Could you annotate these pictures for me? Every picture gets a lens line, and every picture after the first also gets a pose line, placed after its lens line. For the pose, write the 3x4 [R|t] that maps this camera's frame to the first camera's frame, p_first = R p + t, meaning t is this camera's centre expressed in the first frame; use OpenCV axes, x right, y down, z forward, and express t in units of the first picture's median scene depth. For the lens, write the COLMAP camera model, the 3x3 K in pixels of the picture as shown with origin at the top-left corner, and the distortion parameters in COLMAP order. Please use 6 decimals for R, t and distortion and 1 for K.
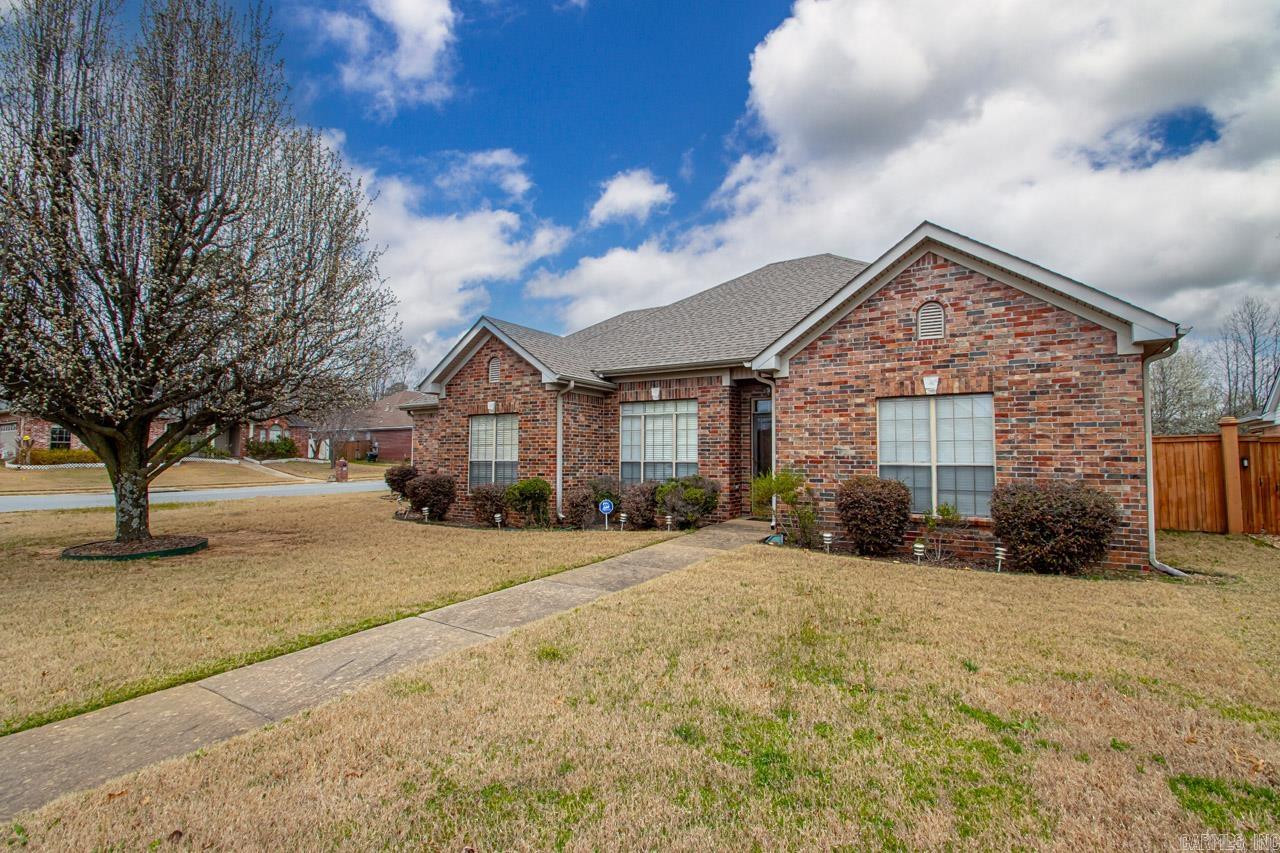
lens RADIAL K [[602.7, 0, 646.5], [0, 602.7, 425.2], [0, 0, 1]] dist [0.021733, -0.015863]
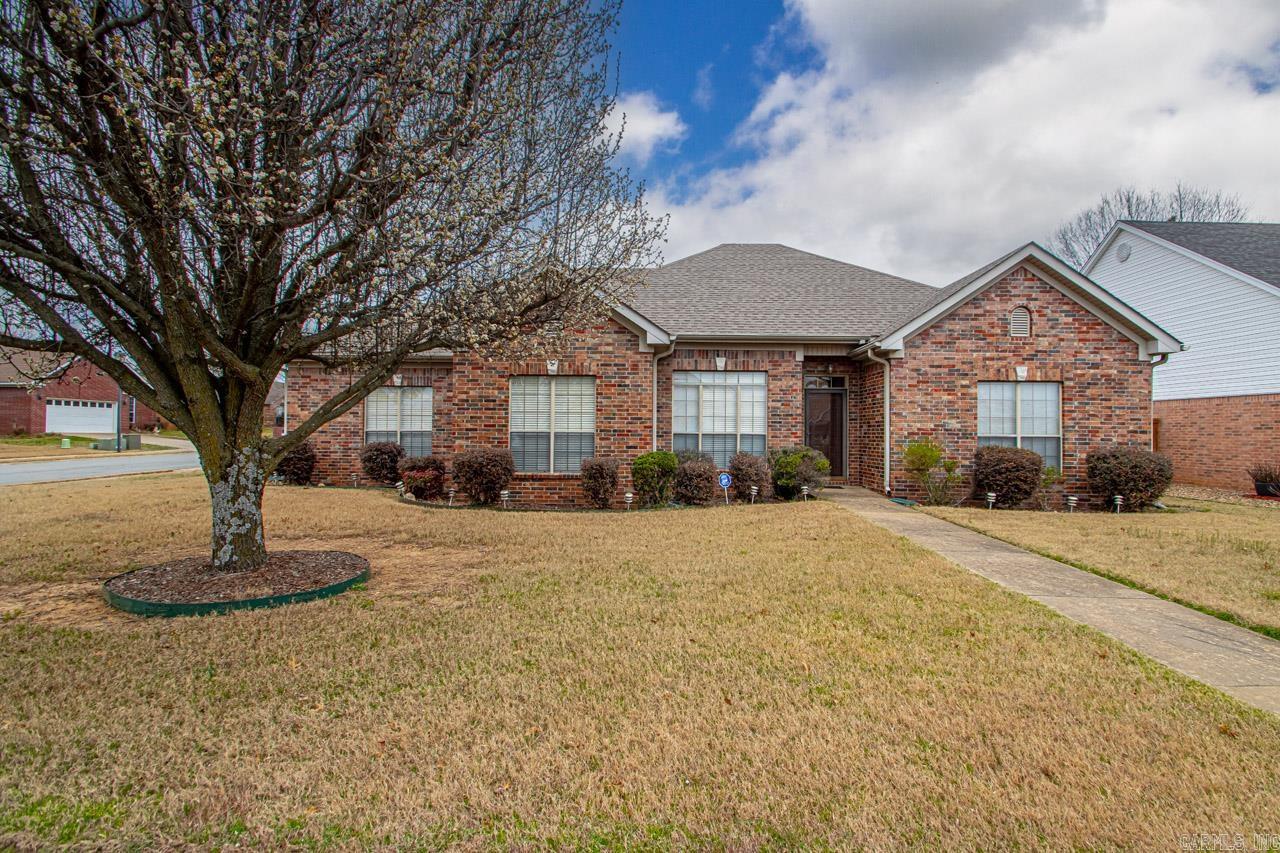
lens RADIAL K [[602.7, 0, 653.5], [0, 602.7, 429.7], [0, 0, 1]] dist [0.021733, -0.015863]
pose [[0.847085, 0.007164, 0.531409, -0.817116], [-0.034044, 0.998587, 0.040806, 0.025093], [-0.530366, -0.052658, 0.846132, 0.314367]]
